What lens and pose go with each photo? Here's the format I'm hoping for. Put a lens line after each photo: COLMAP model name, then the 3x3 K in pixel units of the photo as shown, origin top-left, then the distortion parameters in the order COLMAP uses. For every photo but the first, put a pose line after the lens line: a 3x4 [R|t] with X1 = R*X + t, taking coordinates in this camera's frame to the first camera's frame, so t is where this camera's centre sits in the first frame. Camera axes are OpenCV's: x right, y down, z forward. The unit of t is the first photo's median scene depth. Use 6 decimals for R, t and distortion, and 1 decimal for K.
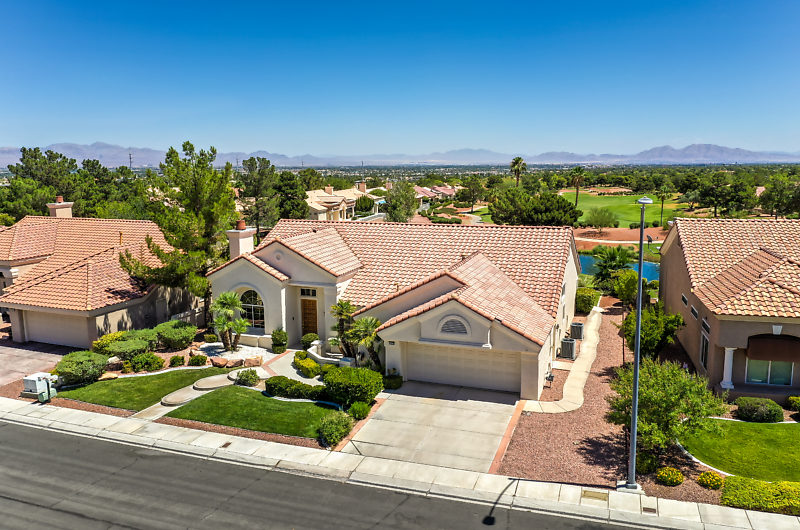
lens RADIAL K [[632.3, 0, 402.1], [0, 632.3, 279.7], [0, 0, 1]] dist [0.004158, 0.004043]
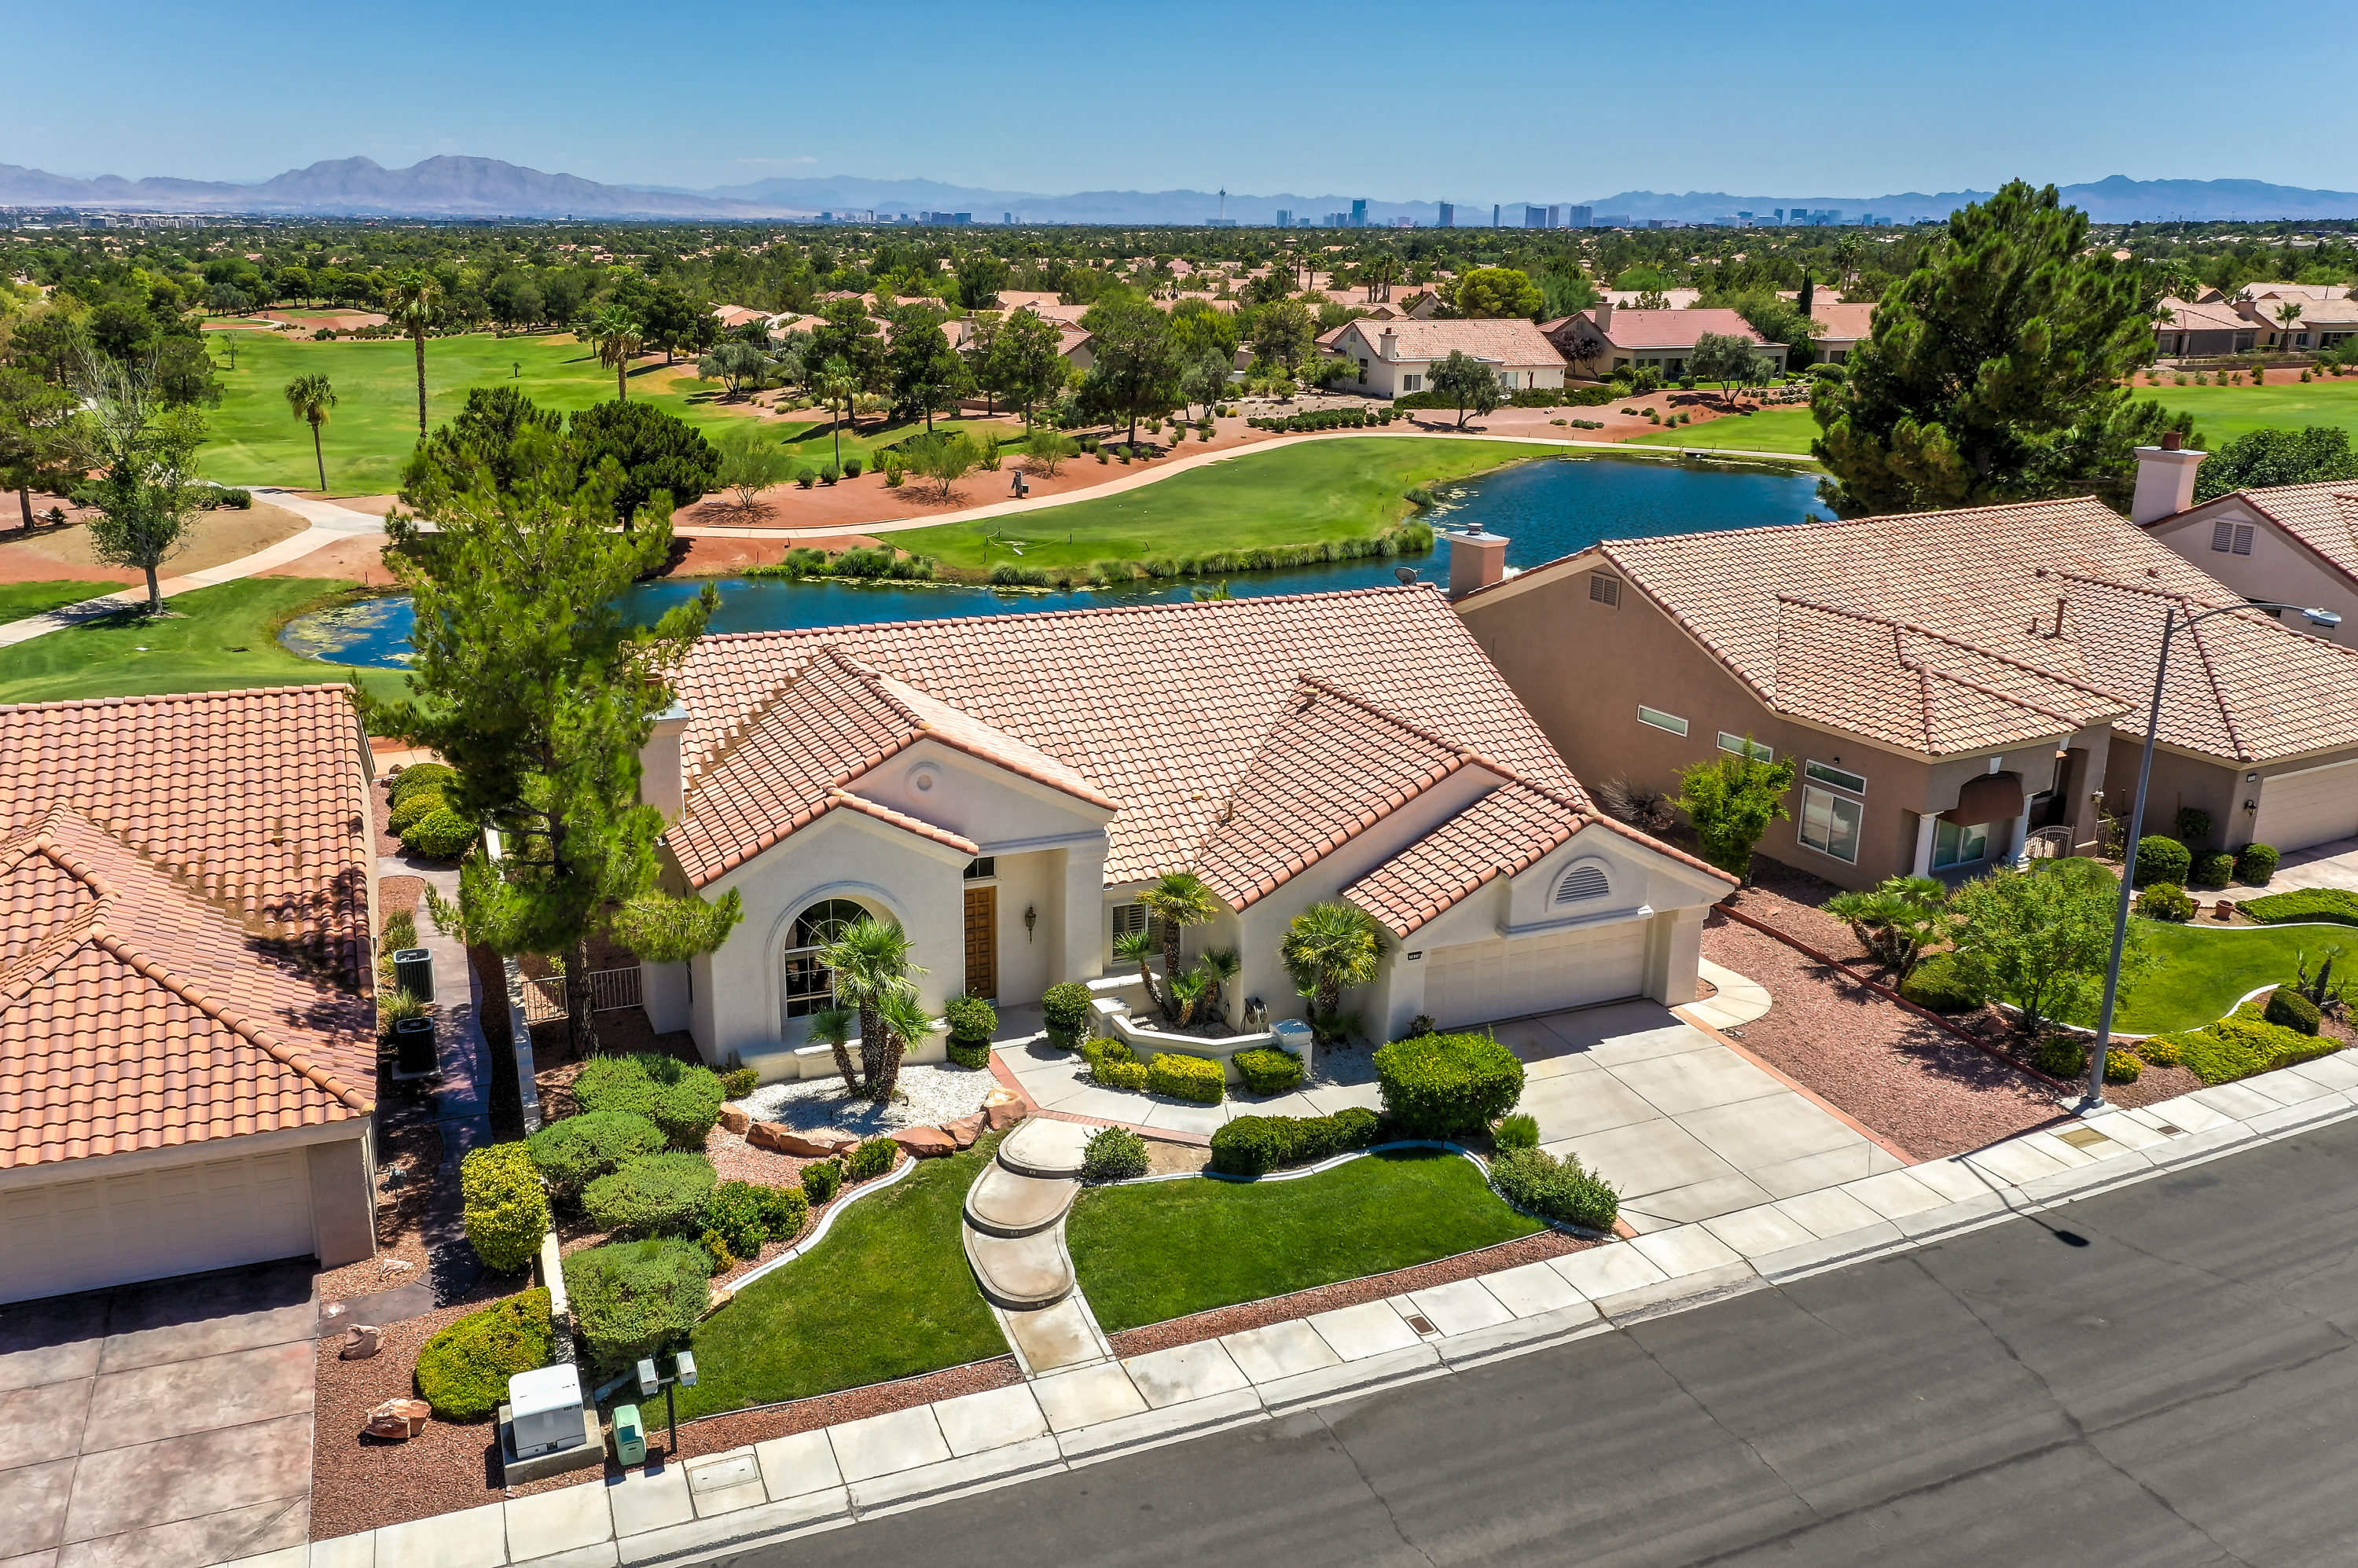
lens RADIAL K [[1891.1, 0, 1179.0], [0, 1891.1, 784.0], [0, 0, 1]] dist [0.008390, 0.008177]
pose [[0.722708, -0.179796, 0.667358, -0.953686], [0.107129, 0.983043, 0.148831, -0.210429], [-0.682800, -0.036068, 0.729714, 0.256404]]
